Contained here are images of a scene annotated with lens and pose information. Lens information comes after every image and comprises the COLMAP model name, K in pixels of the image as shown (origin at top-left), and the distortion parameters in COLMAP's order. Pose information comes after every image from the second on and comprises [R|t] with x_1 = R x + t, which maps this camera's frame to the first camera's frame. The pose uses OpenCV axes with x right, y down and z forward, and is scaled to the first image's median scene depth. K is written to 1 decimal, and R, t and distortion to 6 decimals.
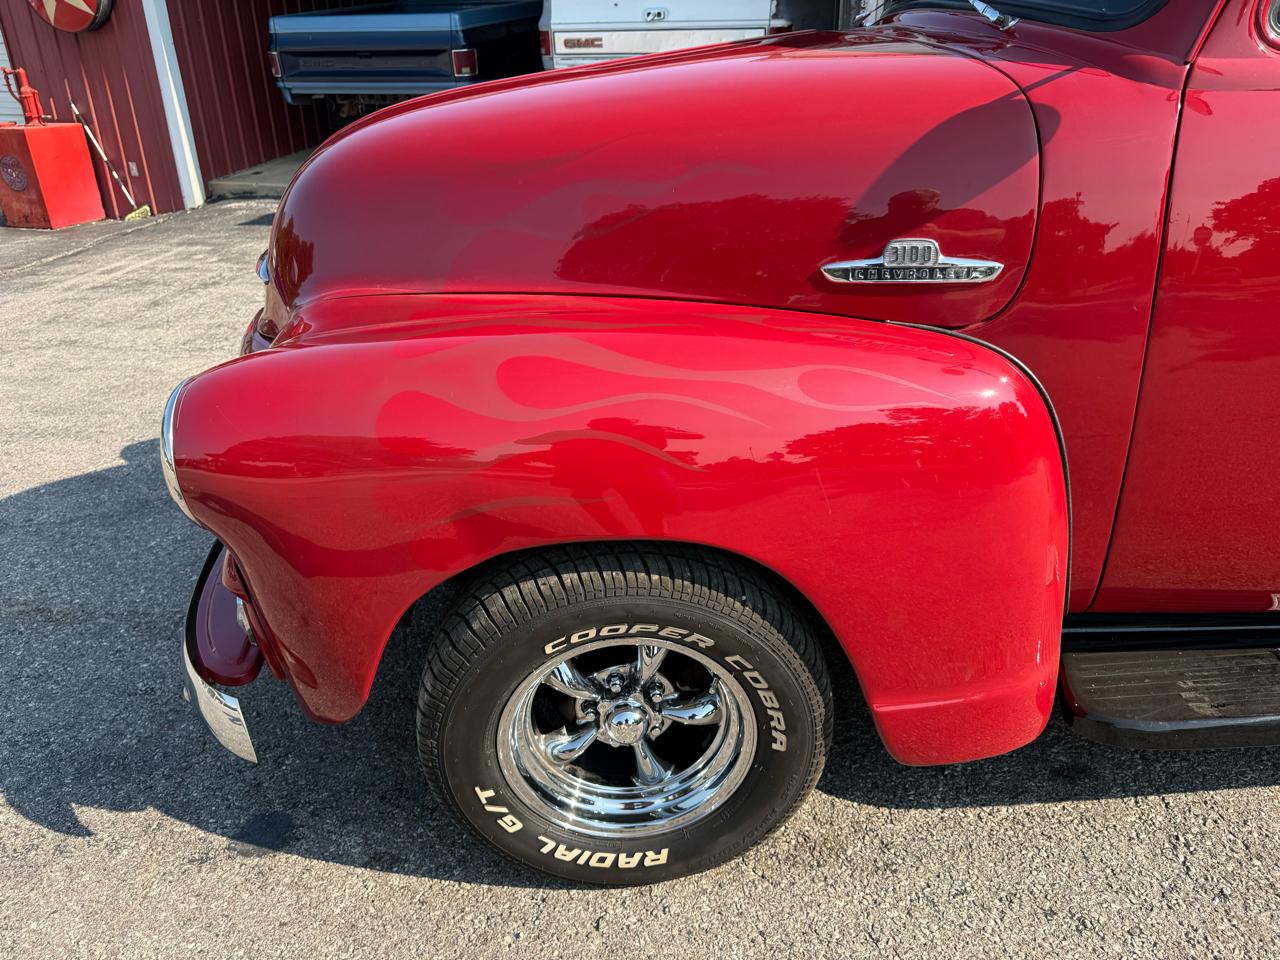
lens RADIAL K [[957.3, 0, 631.4], [0, 957.3, 484.2], [0, 0, 1]] dist [0.008852, -0.022024]
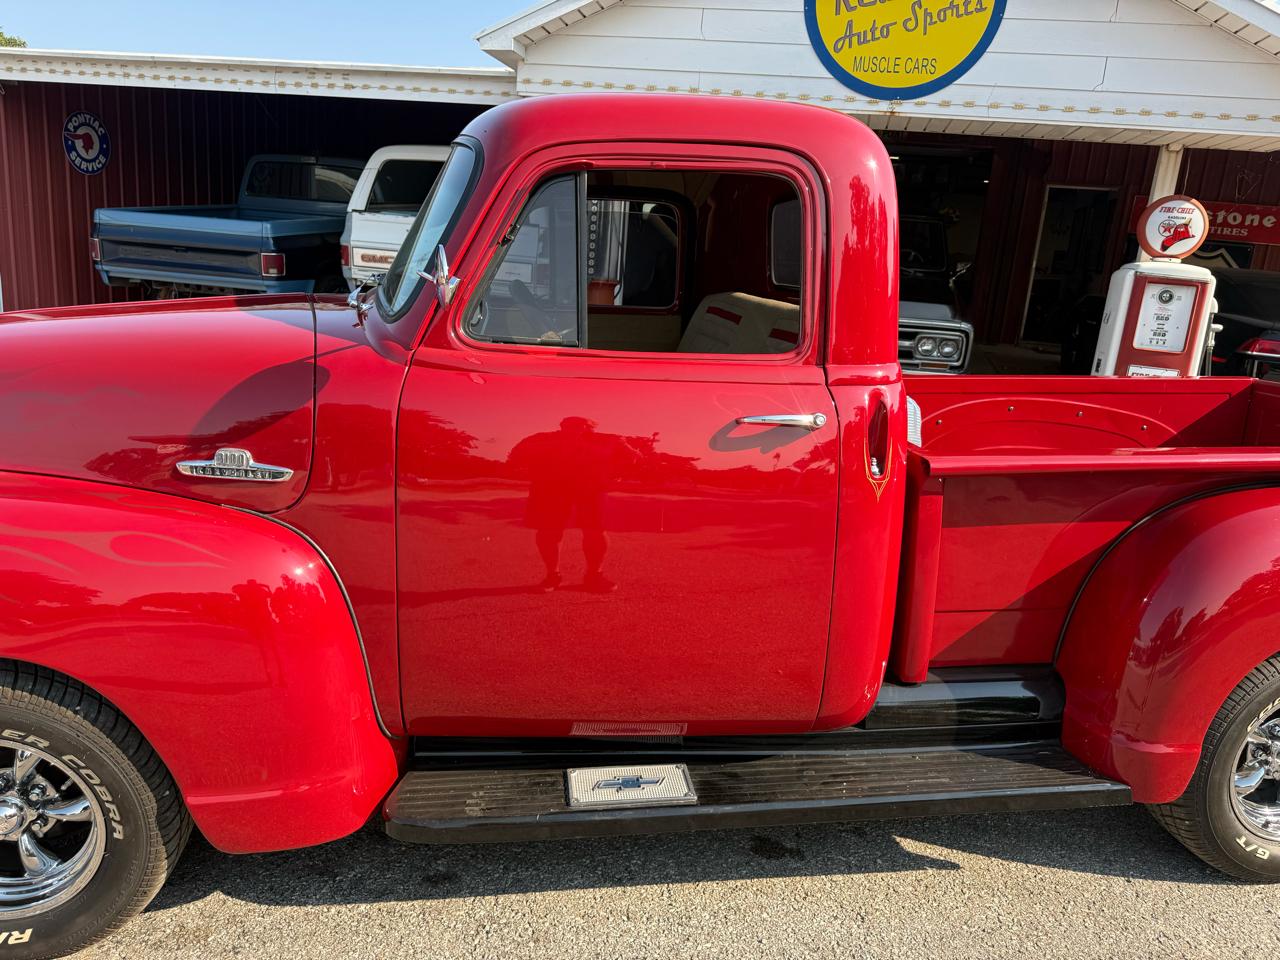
lens RADIAL K [[957.3, 0, 644.6], [0, 957.3, 479.4], [0, 0, 1]] dist [0.008852, -0.022024]
pose [[0.988841, 0.060575, 0.136100, 0.596899], [-0.031733, 0.978278, -0.204855, 0.049317], [-0.145553, 0.198250, 0.969284, -0.380789]]
